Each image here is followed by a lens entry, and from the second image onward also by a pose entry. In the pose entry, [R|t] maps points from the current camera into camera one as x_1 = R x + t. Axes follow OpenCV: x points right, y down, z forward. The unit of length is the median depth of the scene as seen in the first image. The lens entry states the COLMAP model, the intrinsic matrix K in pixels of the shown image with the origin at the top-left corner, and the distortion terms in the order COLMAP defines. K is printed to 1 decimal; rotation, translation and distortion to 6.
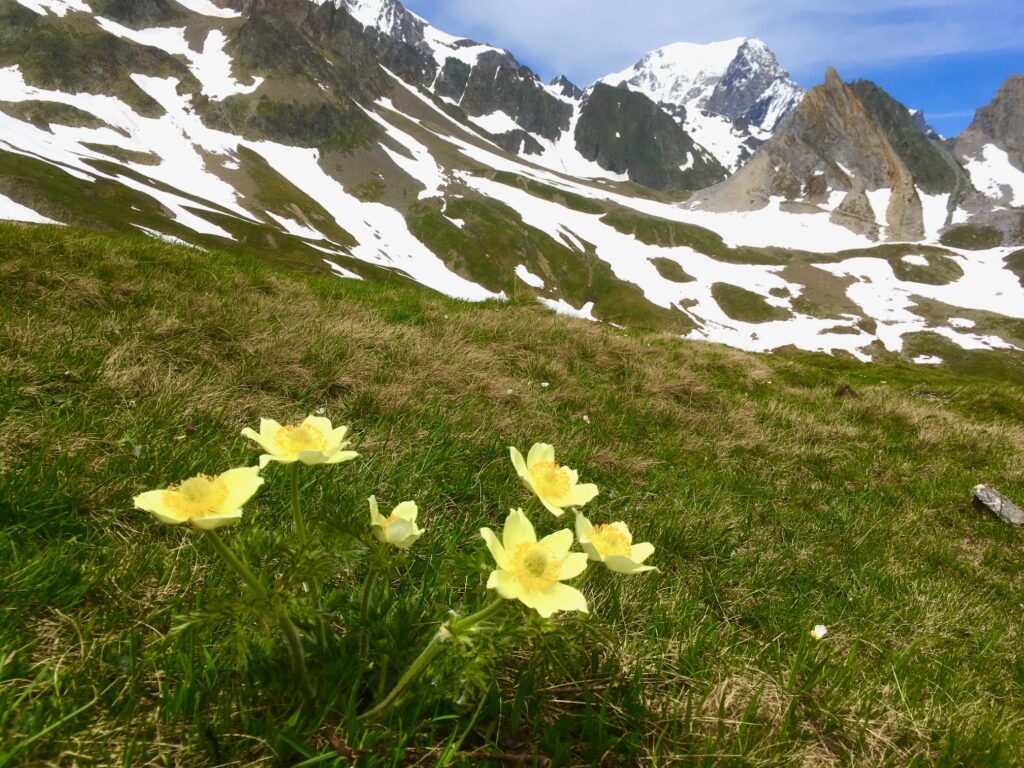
lens RADIAL K [[870.6, 0, 512.0], [0, 870.6, 384.0], [0, 0, 1]] dist [0.124630, -0.197455]
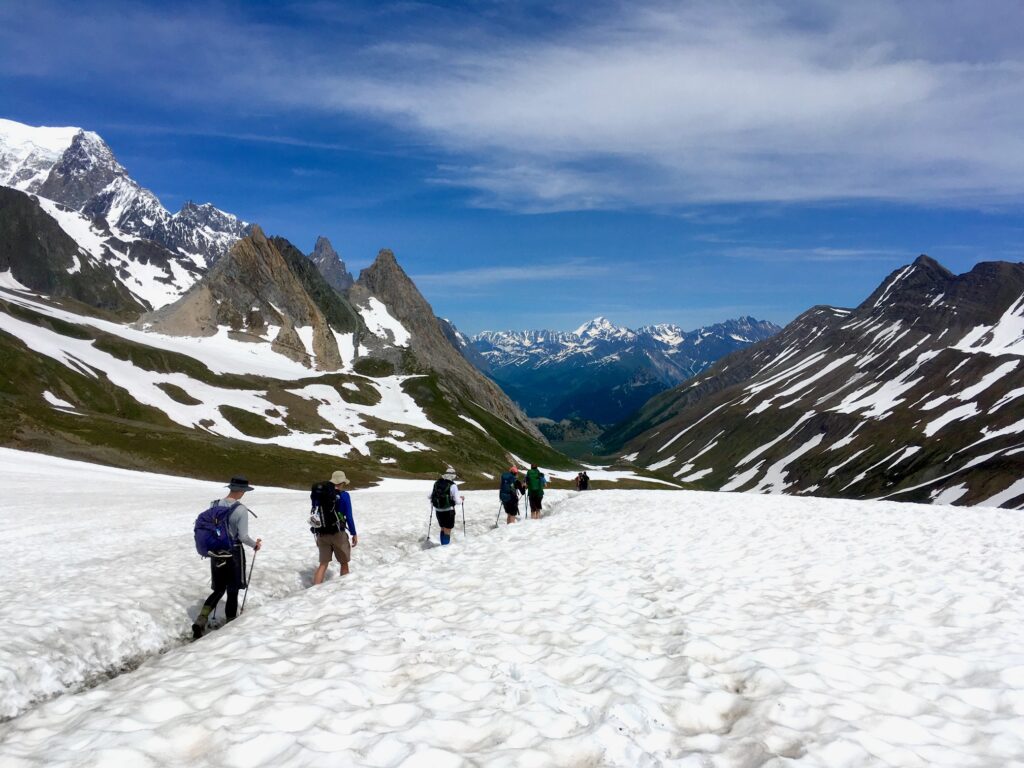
lens RADIAL K [[870.6, 0, 512.0], [0, 870.6, 384.0], [0, 0, 1]] dist [0.124630, -0.197455]
pose [[0.751272, 0.004280, 0.659979, -0.206141], [0.063486, 0.994873, -0.078719, -0.015159], [-0.656932, 0.101039, 0.747149, -0.153977]]
